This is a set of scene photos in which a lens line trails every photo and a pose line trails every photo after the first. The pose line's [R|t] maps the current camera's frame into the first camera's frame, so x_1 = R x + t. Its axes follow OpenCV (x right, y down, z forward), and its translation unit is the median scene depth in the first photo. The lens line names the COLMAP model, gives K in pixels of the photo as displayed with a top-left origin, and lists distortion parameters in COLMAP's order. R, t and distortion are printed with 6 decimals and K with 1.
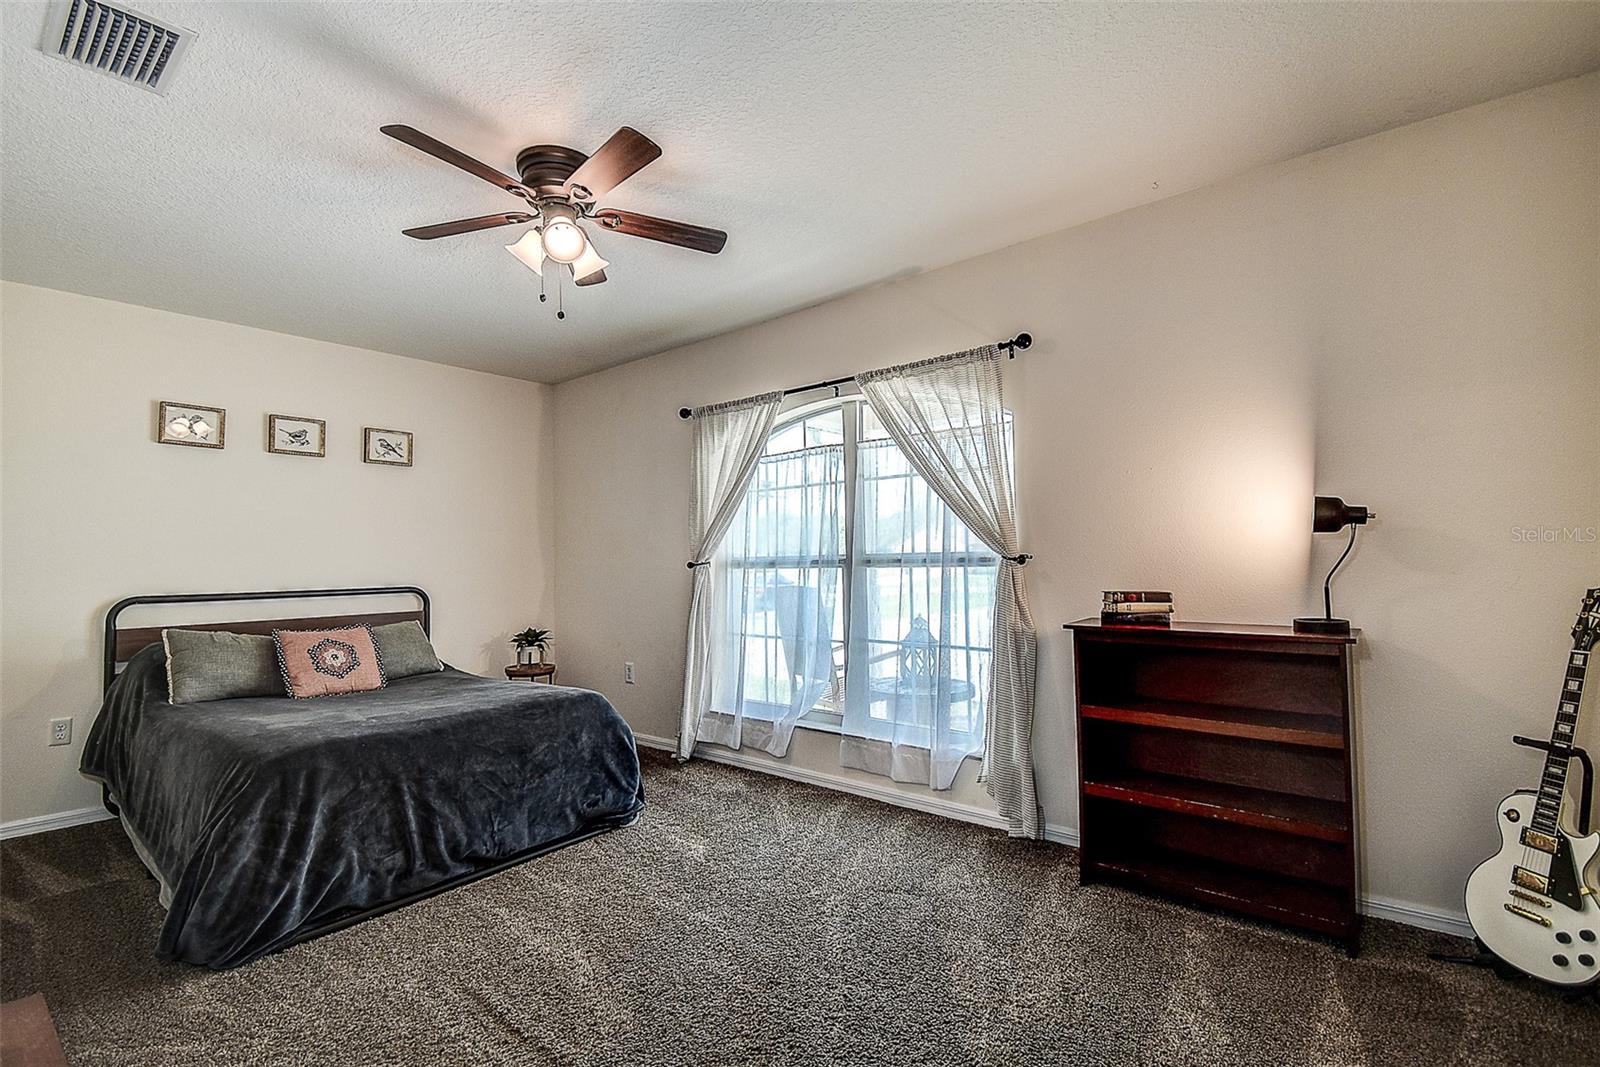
lens RADIAL K [[722.9, 0, 801.2], [0, 722.9, 529.9], [0, 0, 1]] dist [0.029841, -0.022833]
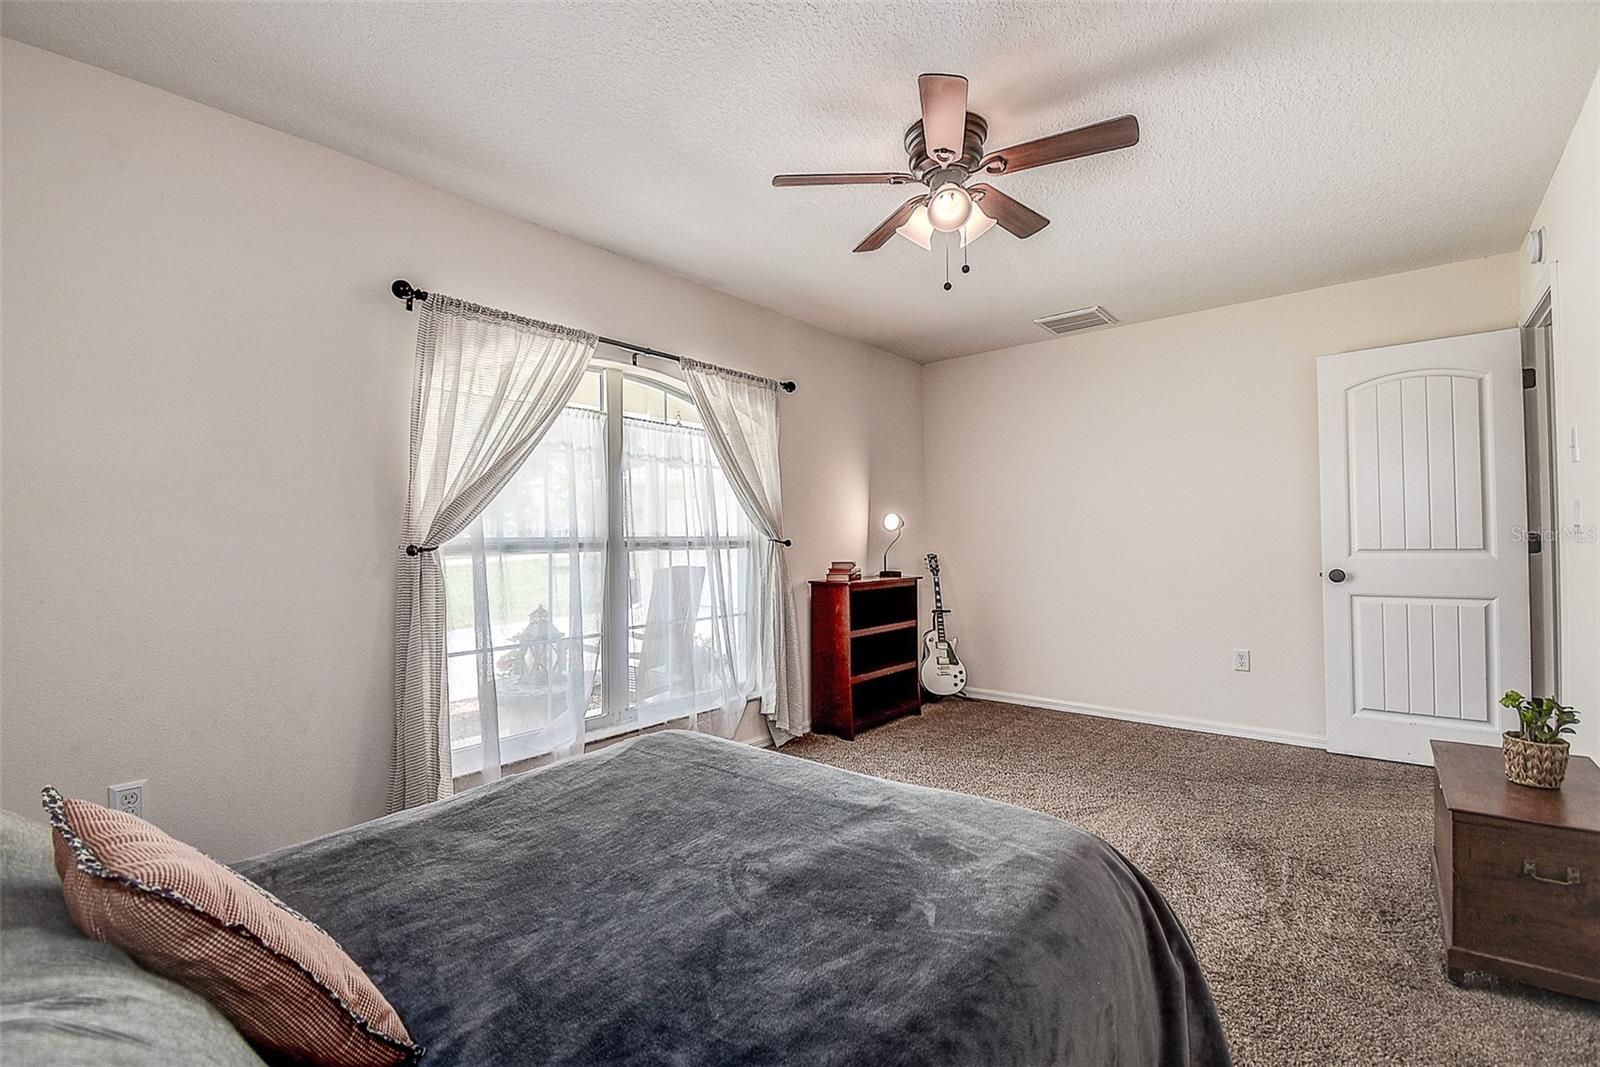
lens RADIAL K [[722.9, 0, 801.2], [0, 722.9, 529.9], [0, 0, 1]] dist [0.029841, -0.022833]
pose [[-0.010936, 0.033102, 0.999392, -0.973579], [-0.027967, 0.999051, -0.033397, 0.055829], [-0.999549, -0.028315, -0.010000, 0.891809]]
